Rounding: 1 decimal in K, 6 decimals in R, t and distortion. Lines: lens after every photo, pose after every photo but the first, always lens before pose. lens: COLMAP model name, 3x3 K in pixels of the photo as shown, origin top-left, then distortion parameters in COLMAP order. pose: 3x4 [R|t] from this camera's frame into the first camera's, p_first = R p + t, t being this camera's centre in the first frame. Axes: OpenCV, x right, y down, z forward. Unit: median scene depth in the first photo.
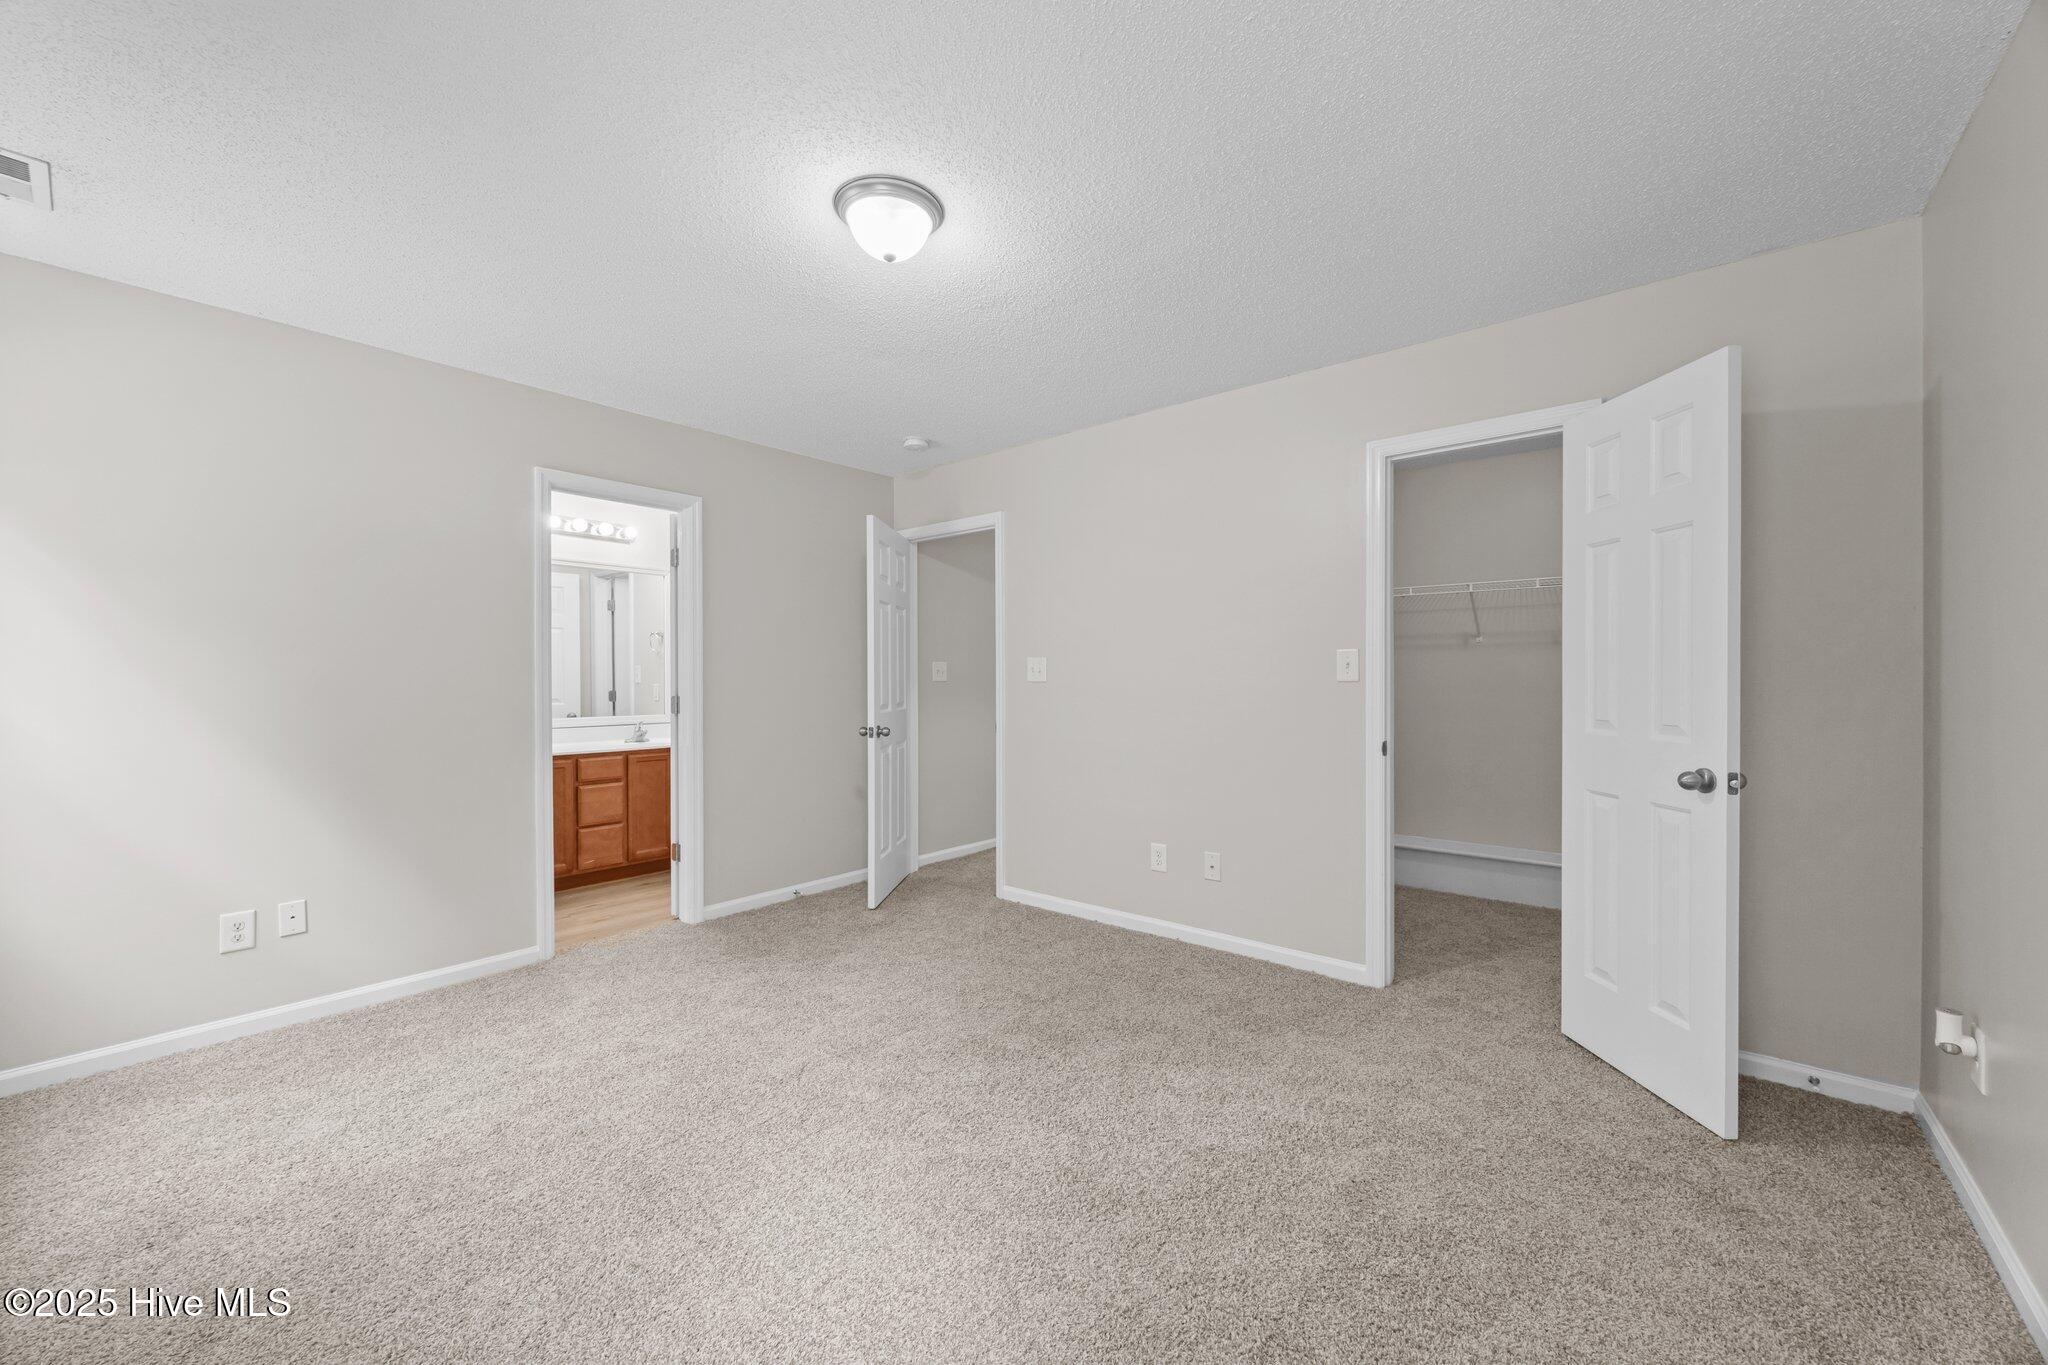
lens RADIAL K [[786.1, 0, 1026.4], [0, 786.1, 677.8], [0, 0, 1]] dist [-0.000315, -0.000143]
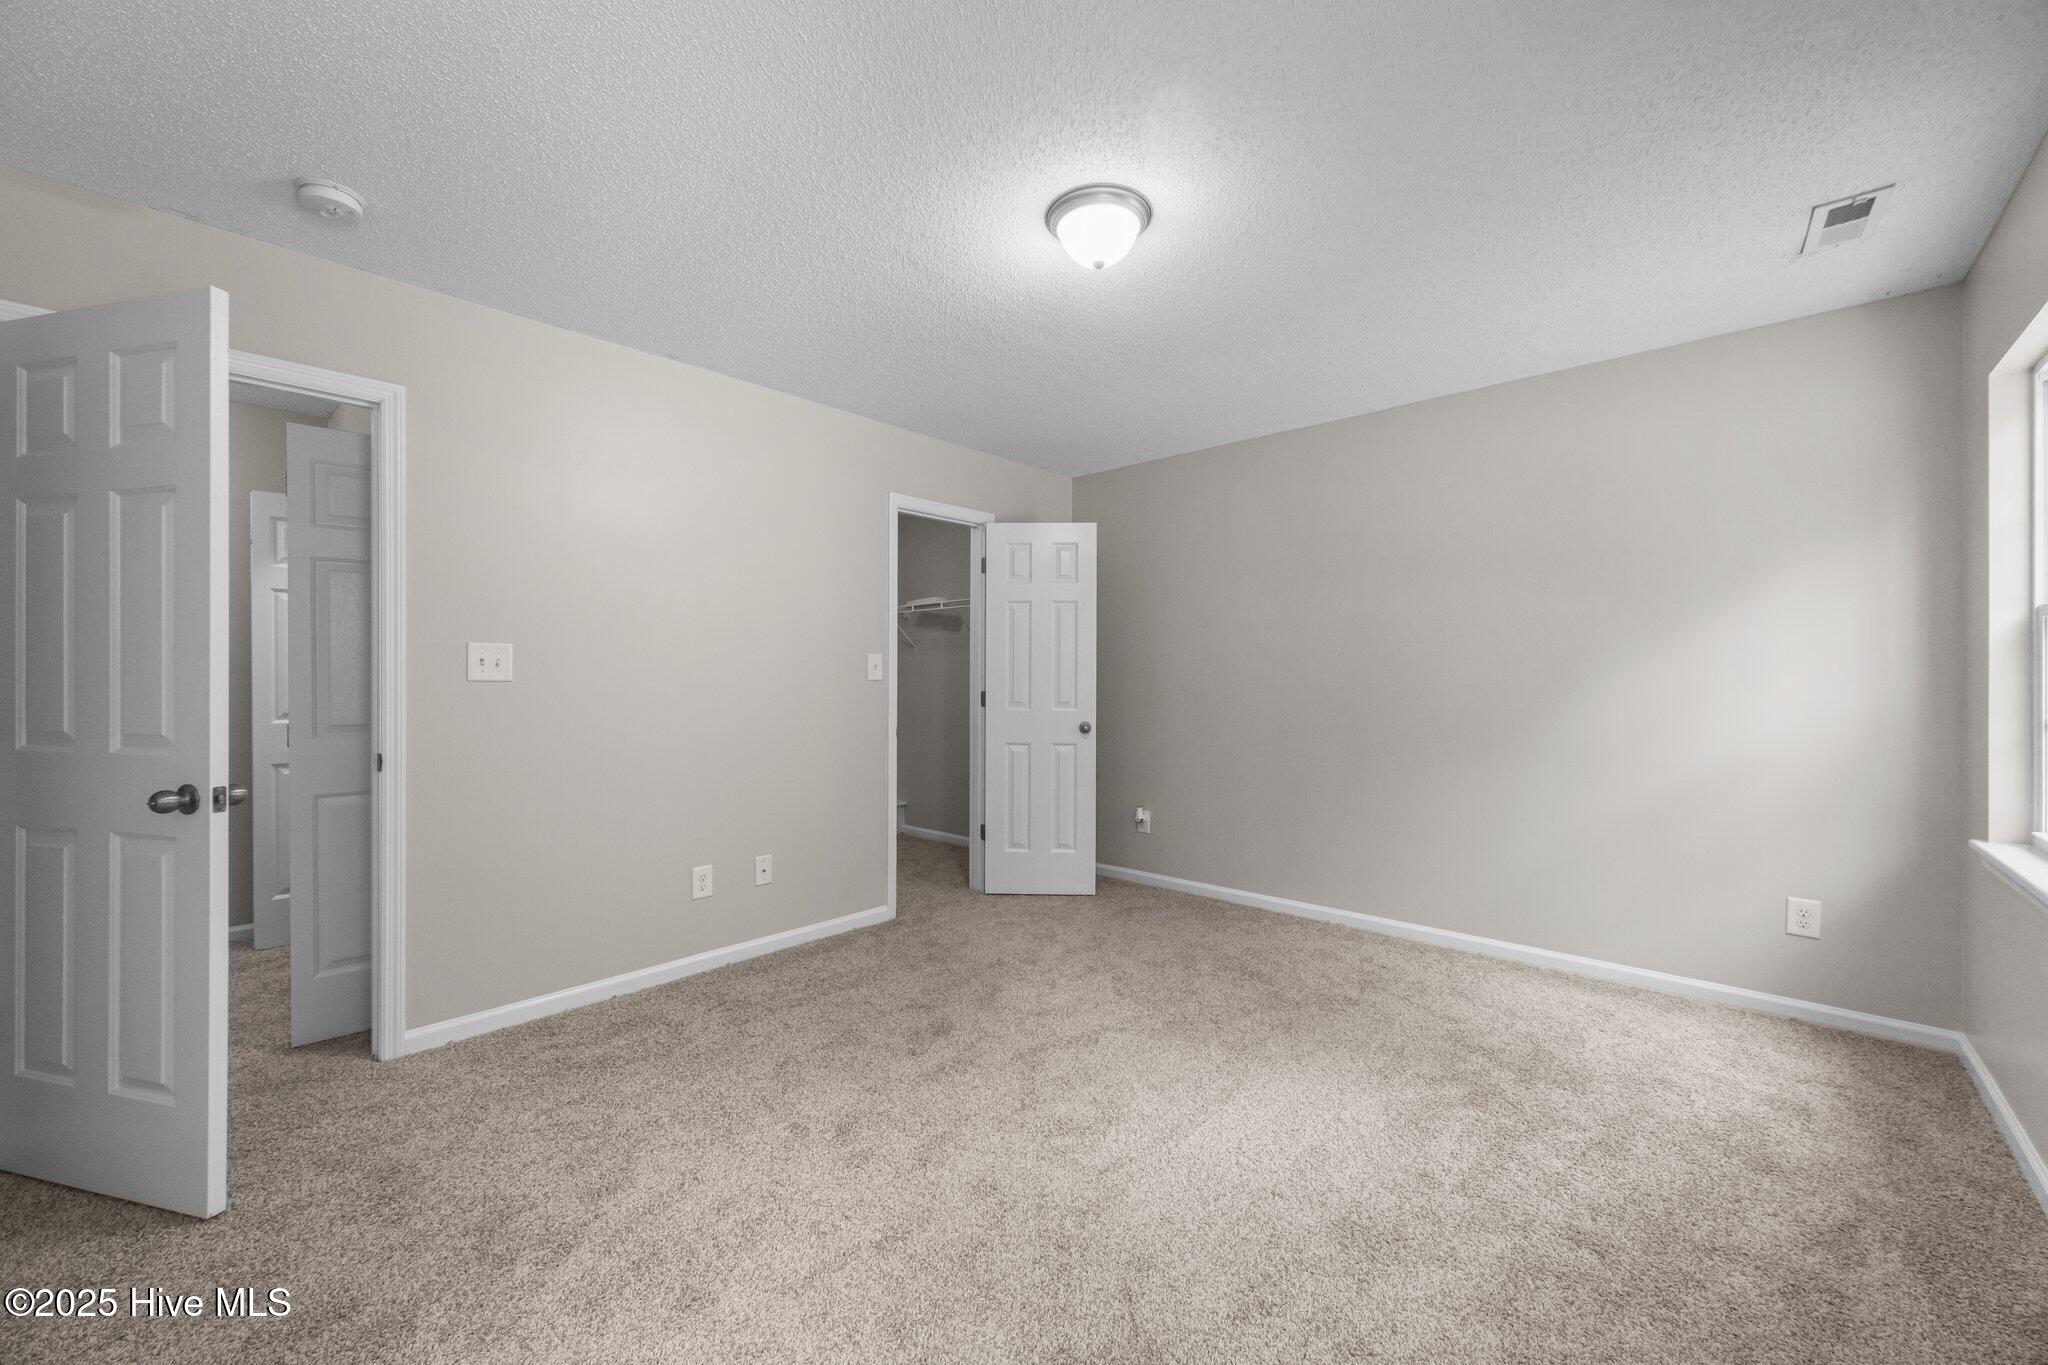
lens RADIAL K [[786.1, 0, 1026.4], [0, 786.1, 677.8], [0, 0, 1]] dist [-0.000315, -0.000143]
pose [[0.043613, 0.008497, 0.999012, -0.887376], [0.000825, 0.999963, -0.008541, 0.013088], [-0.999048, 0.001197, 0.043604, 0.778112]]
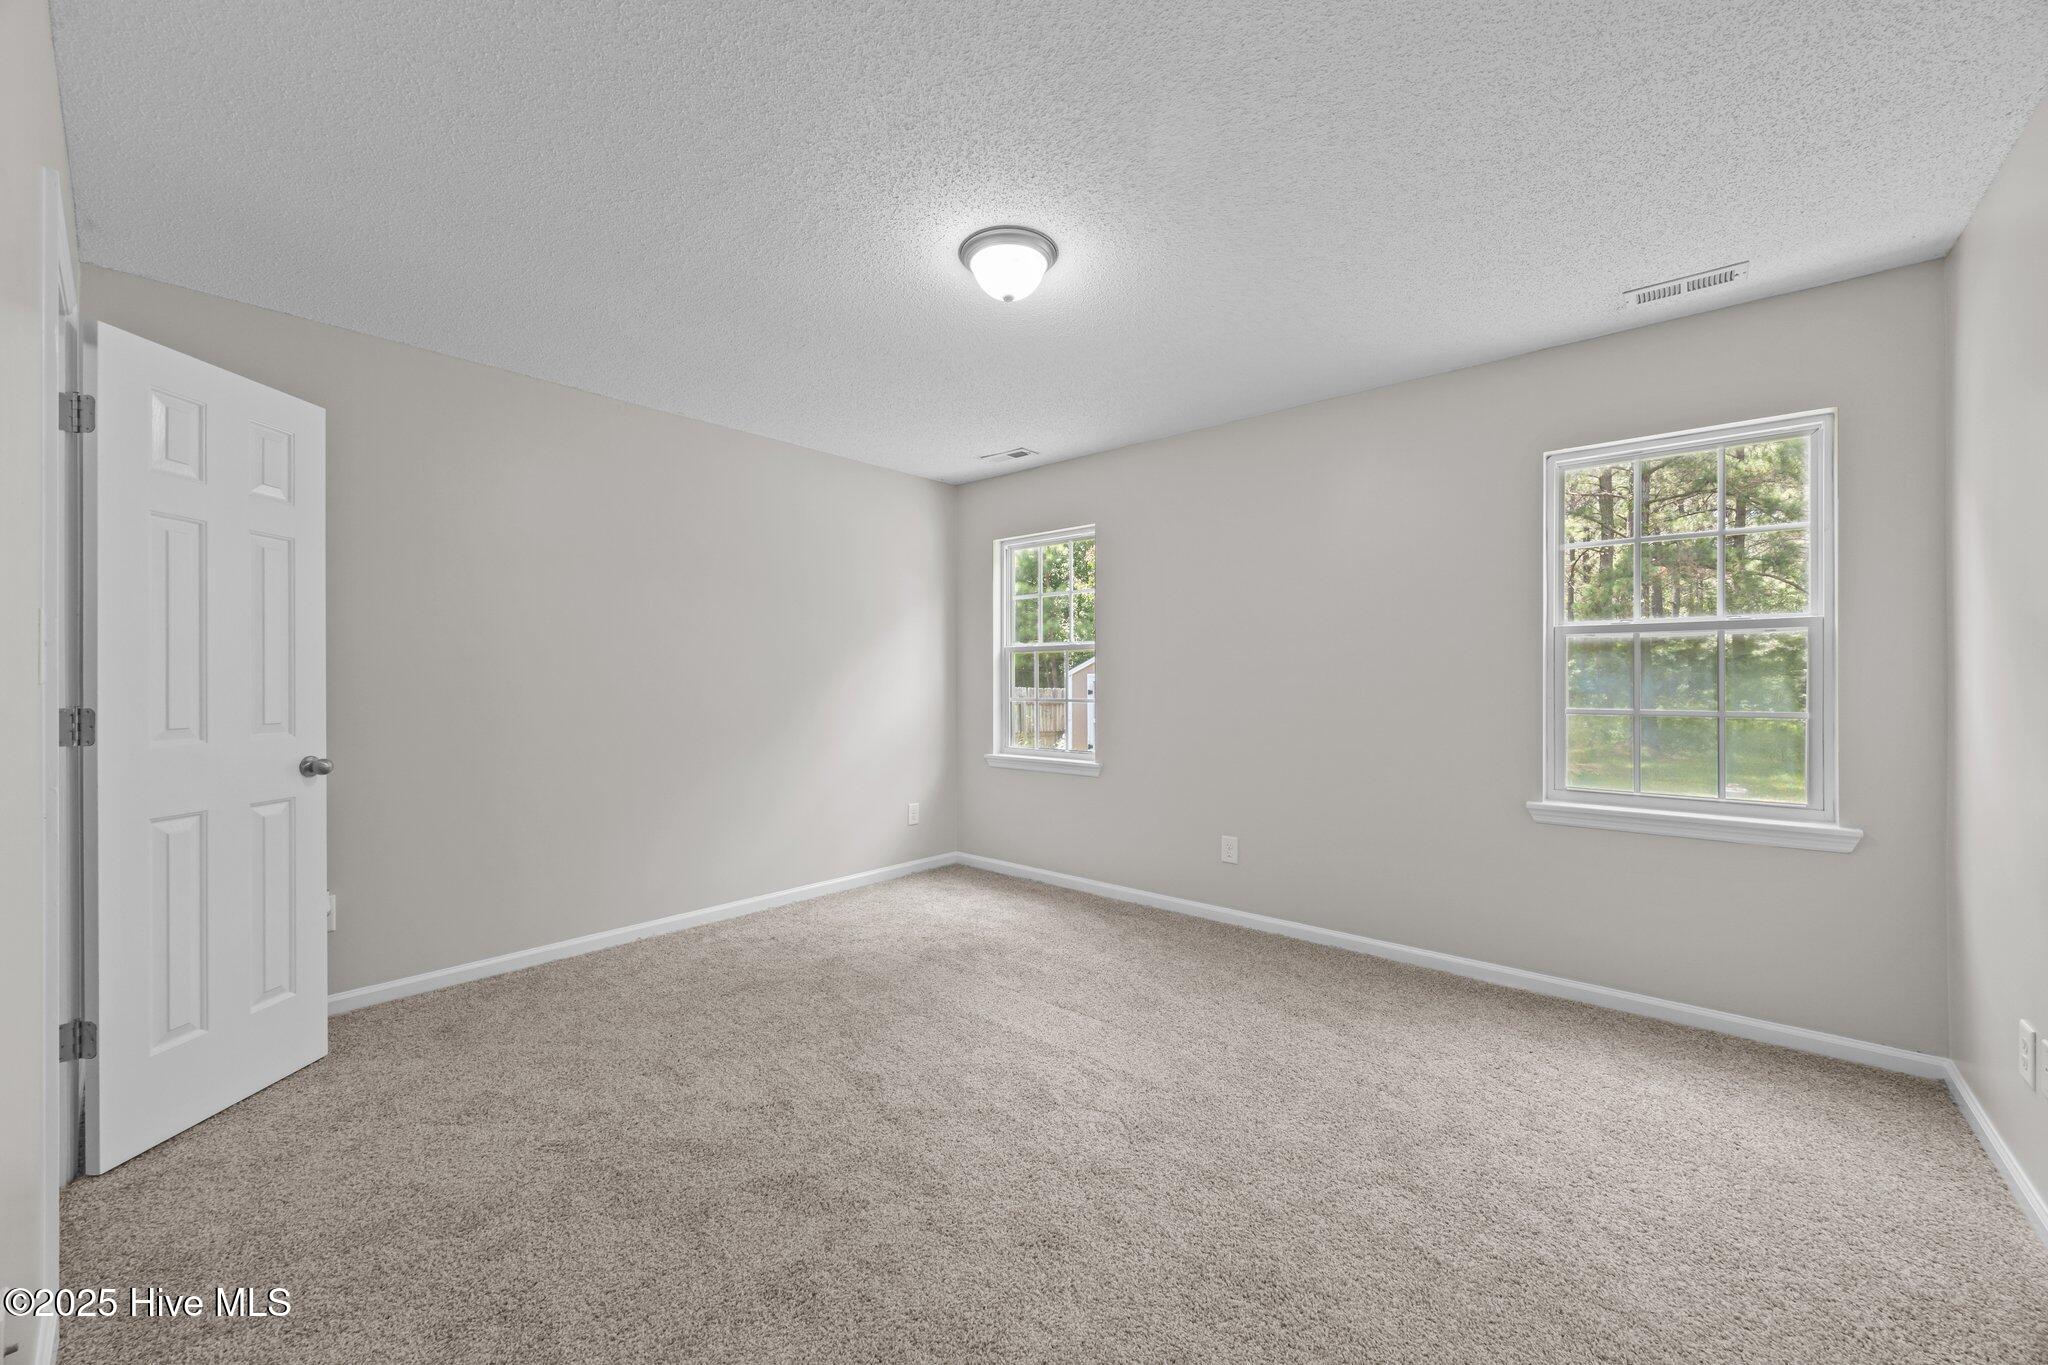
lens RADIAL K [[786.1, 0, 1026.4], [0, 786.1, 677.8], [0, 0, 1]] dist [-0.000315, -0.000143]
pose [[-0.999822, 0.005707, 0.017969, -0.157775], [0.005709, 0.999984, 0.000070, 0.005746], [-0.017968, 0.000173, -0.999839, 1.566714]]
